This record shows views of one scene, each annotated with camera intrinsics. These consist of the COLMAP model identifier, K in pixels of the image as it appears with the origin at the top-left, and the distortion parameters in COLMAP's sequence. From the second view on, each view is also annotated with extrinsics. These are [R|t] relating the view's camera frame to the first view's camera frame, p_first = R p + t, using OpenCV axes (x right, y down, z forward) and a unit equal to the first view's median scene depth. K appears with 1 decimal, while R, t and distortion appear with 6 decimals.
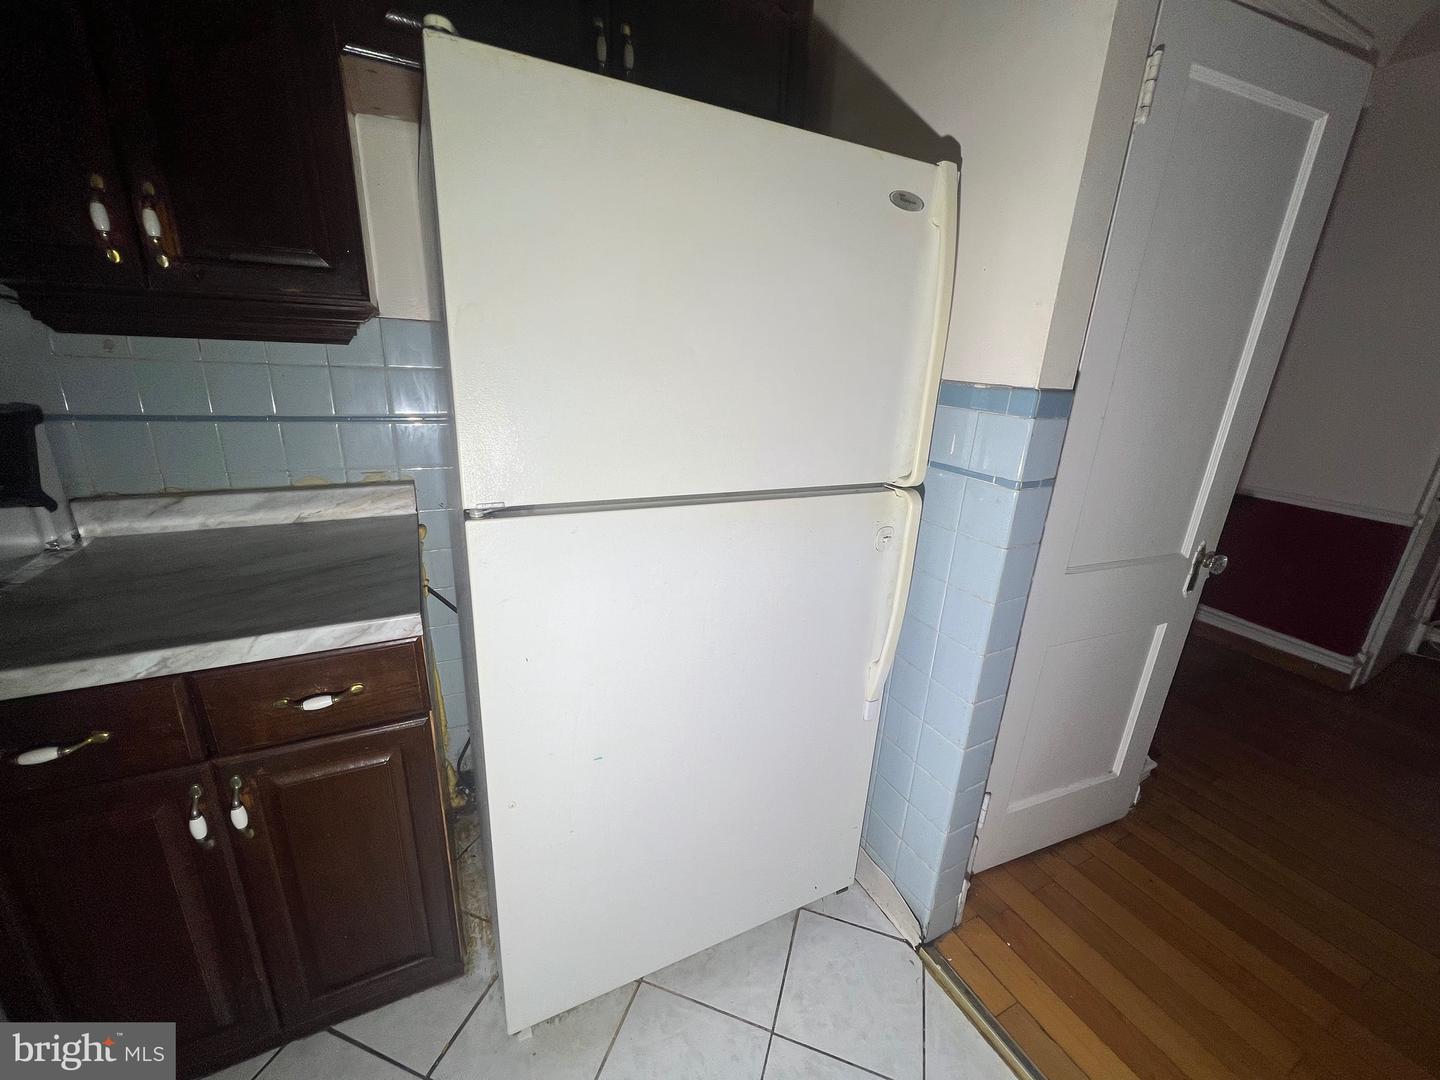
lens RADIAL K [[577.1, 0, 717.2], [0, 577.1, 535.7], [0, 0, 1]] dist [0.000228, 0.000092]
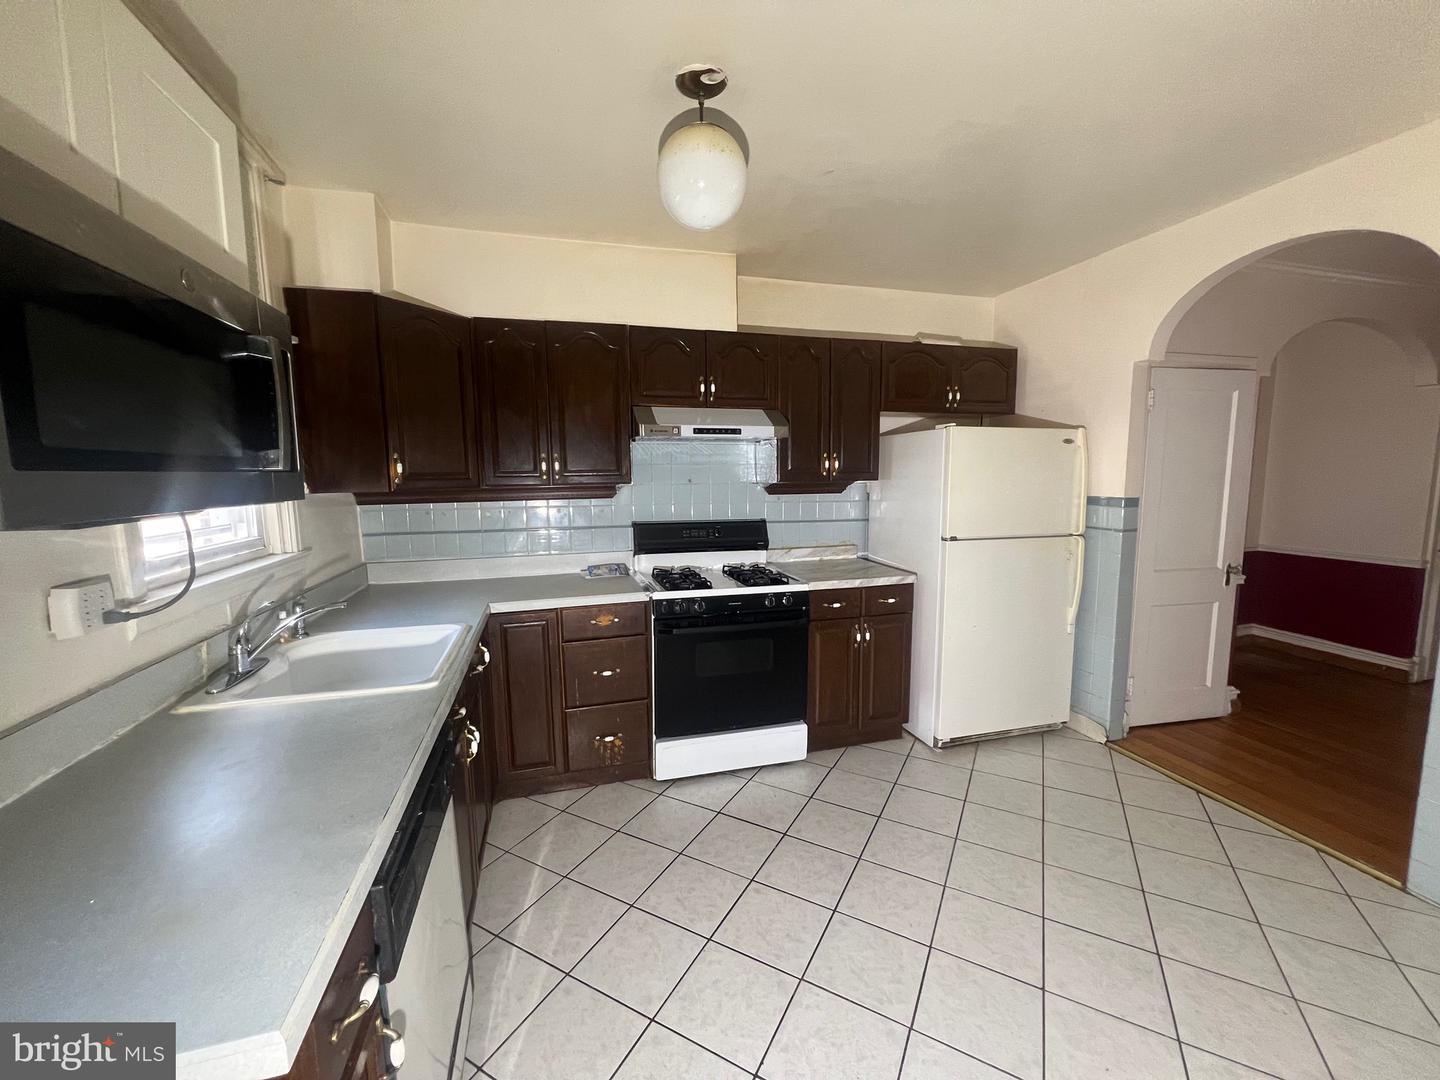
lens RADIAL K [[573.2, 0, 718.3], [0, 573.2, 538.1], [0, 0, 1]] dist [-0.003009, -0.000103]
pose [[0.979864, -0.034451, -0.196670, -0.764403], [-0.005136, 0.980327, -0.197314, 0.451270], [0.199599, 0.194351, 0.960410, -1.836735]]
